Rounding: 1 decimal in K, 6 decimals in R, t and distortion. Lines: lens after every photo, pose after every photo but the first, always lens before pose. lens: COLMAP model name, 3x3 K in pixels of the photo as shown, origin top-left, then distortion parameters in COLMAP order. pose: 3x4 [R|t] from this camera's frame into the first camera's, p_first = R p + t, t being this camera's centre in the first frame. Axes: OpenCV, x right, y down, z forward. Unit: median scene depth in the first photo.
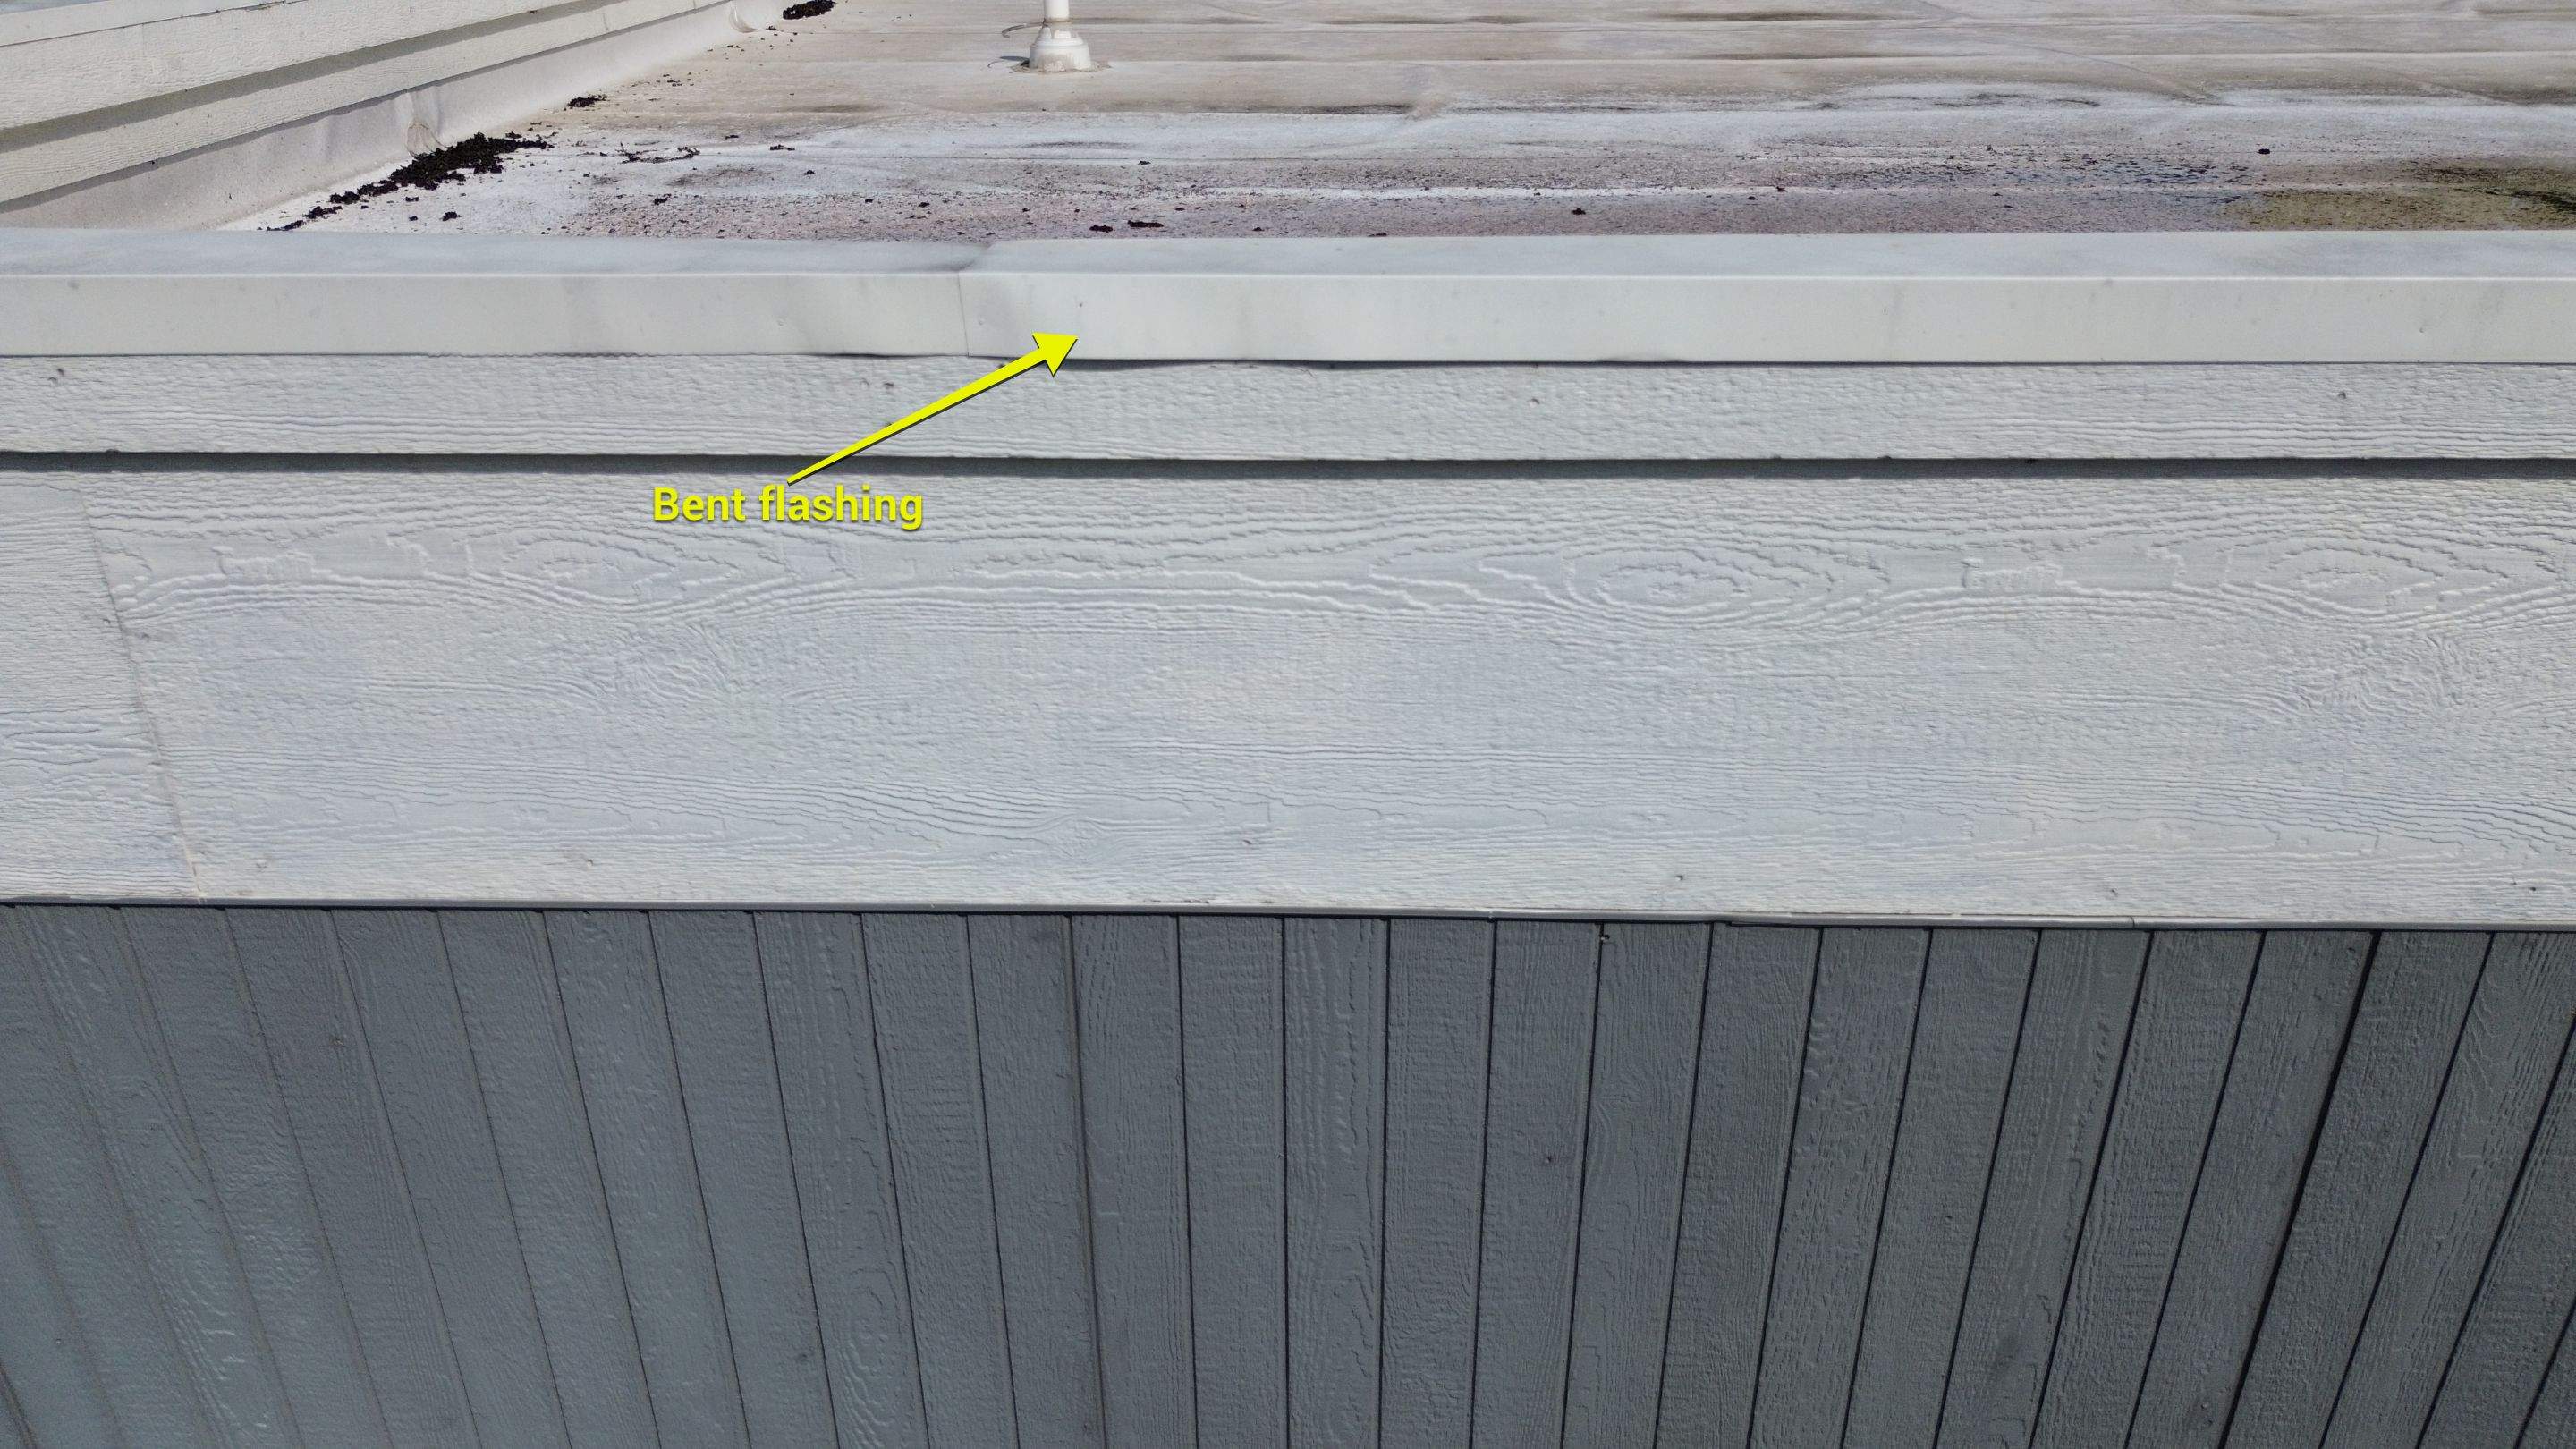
lens RADIAL K [[1813.1, 0, 1287.5], [0, 1813.1, 730.9], [0, 0, 1]] dist [0.074103, -0.077083]
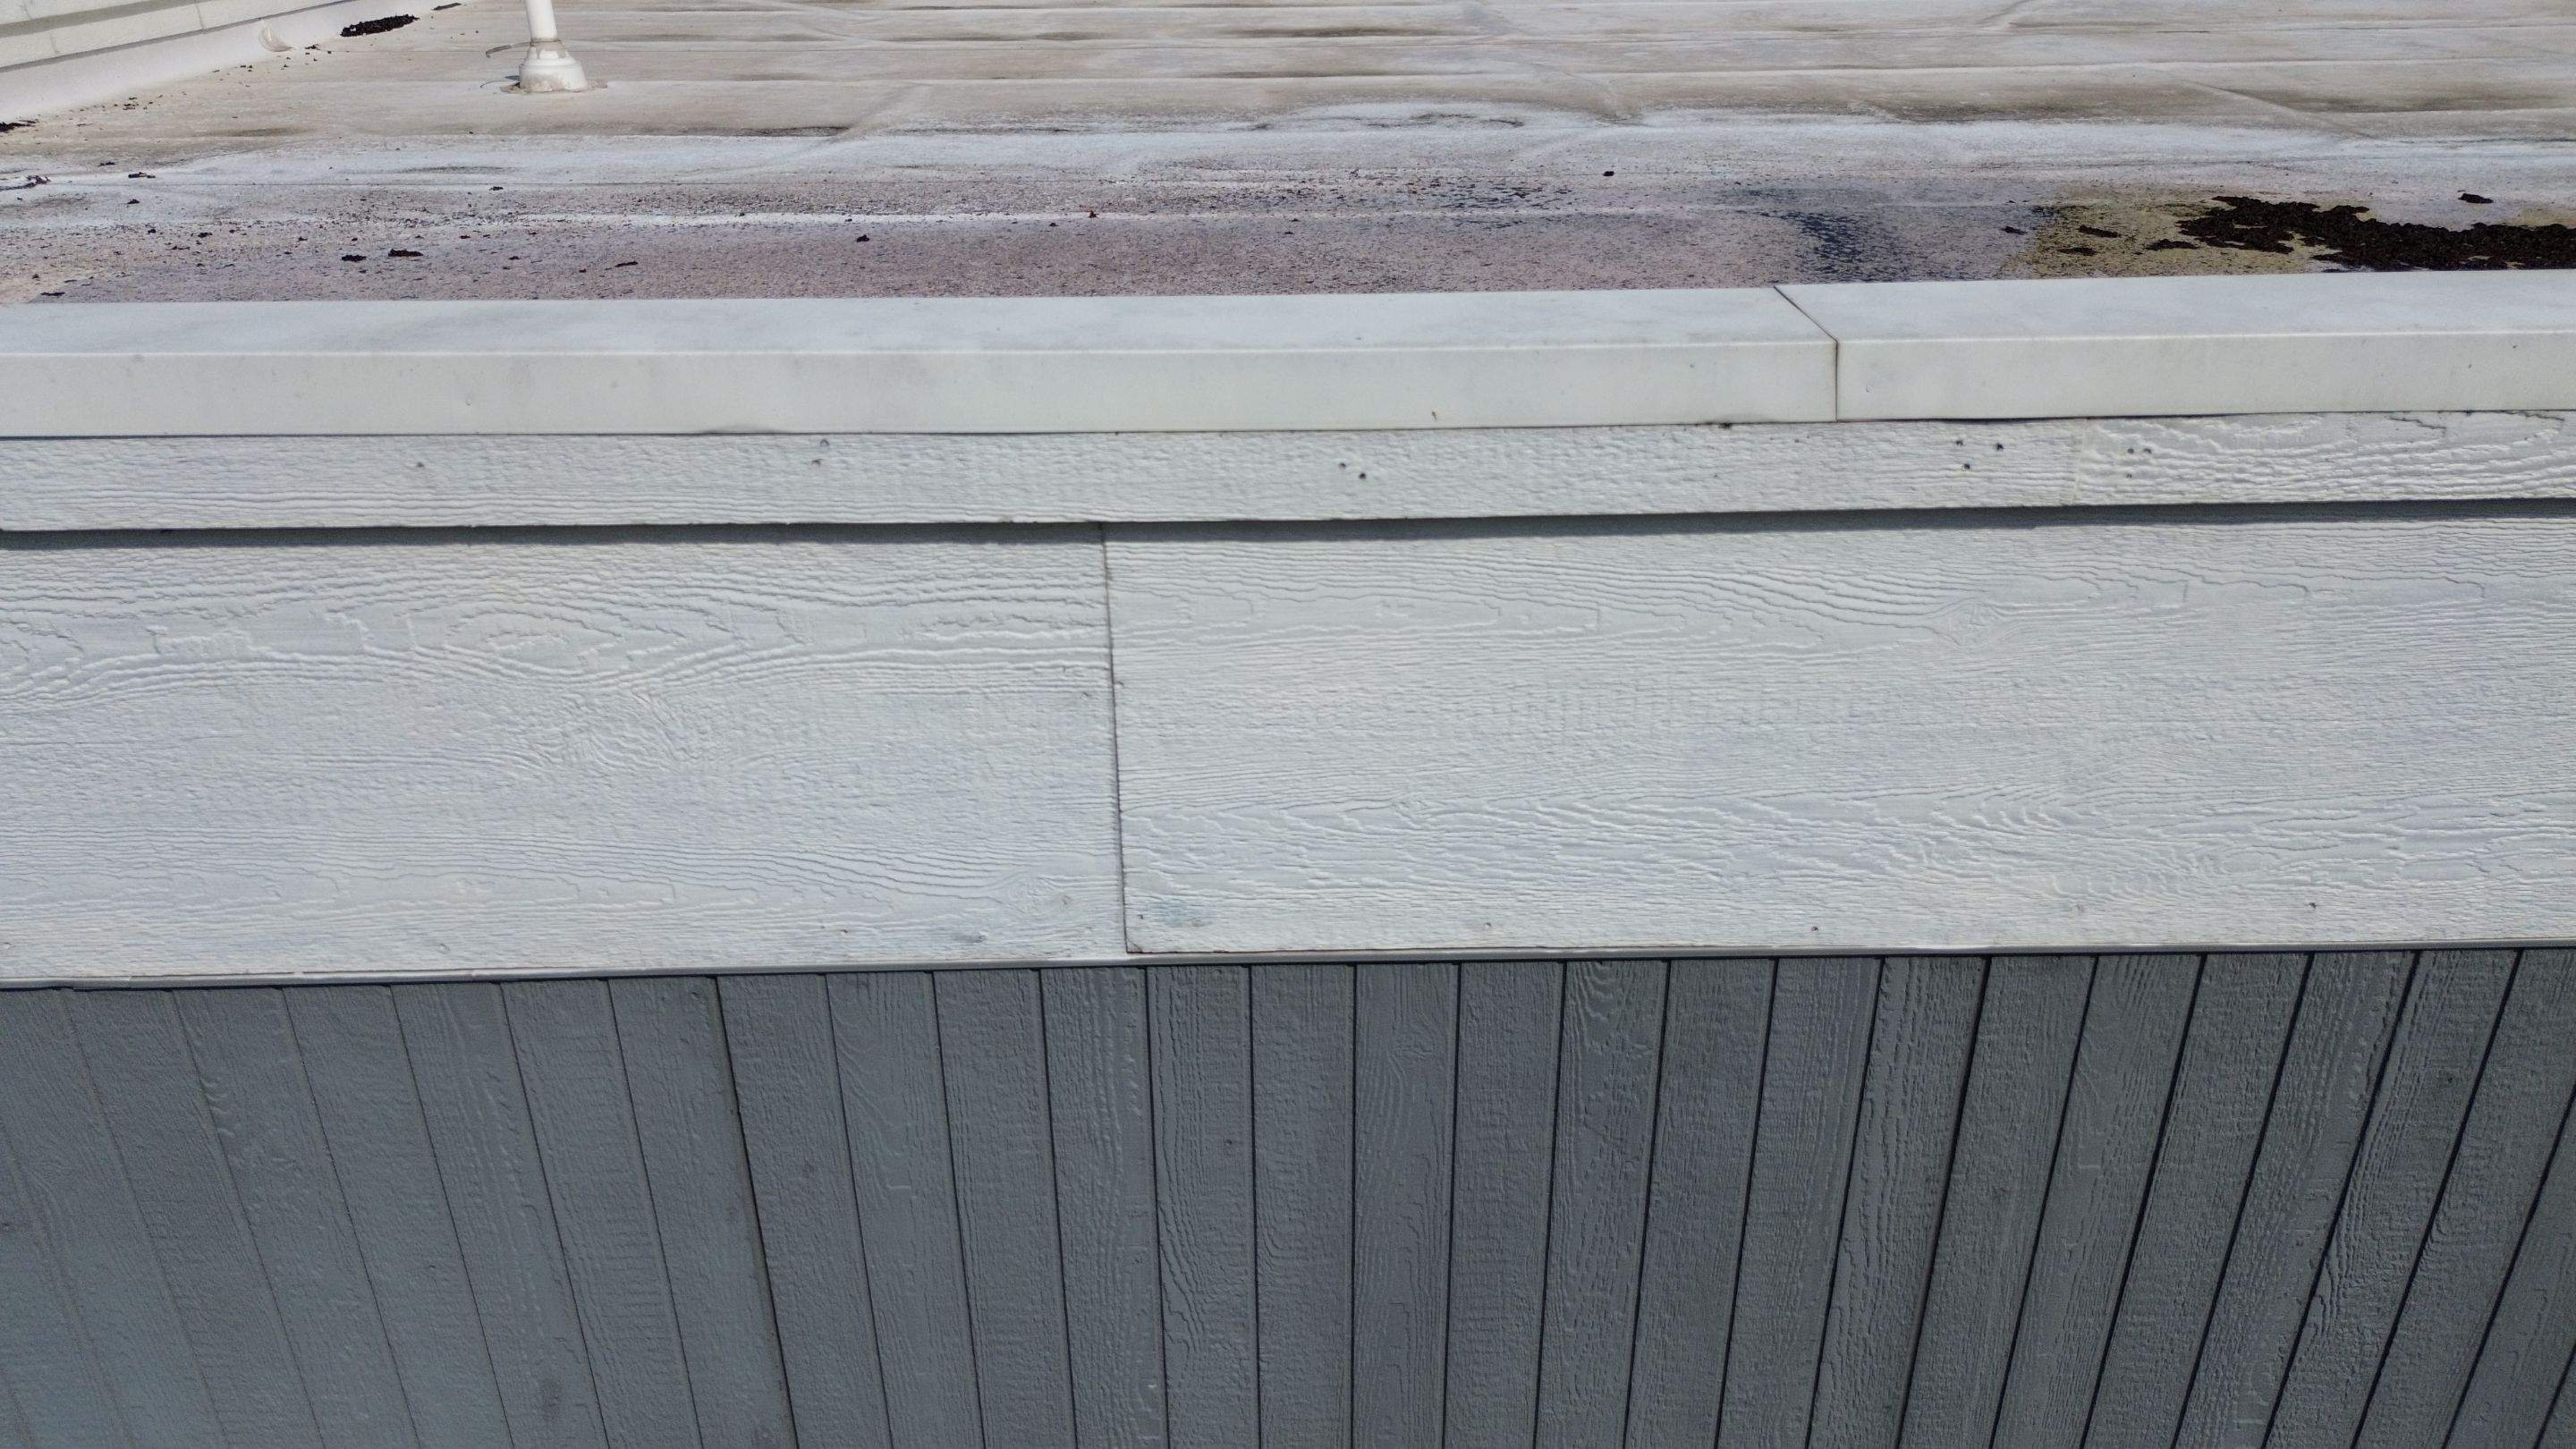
lens RADIAL K [[1766.2, 0, 1289.0], [0, 1766.2, 766.7], [0, 0, 1]] dist [0.056436, -0.056223]
pose [[0.998944, -0.021877, 0.040391, 0.939662], [0.022296, 0.999702, -0.009933, 0.007936], [-0.040162, 0.010823, 0.999135, -0.021797]]
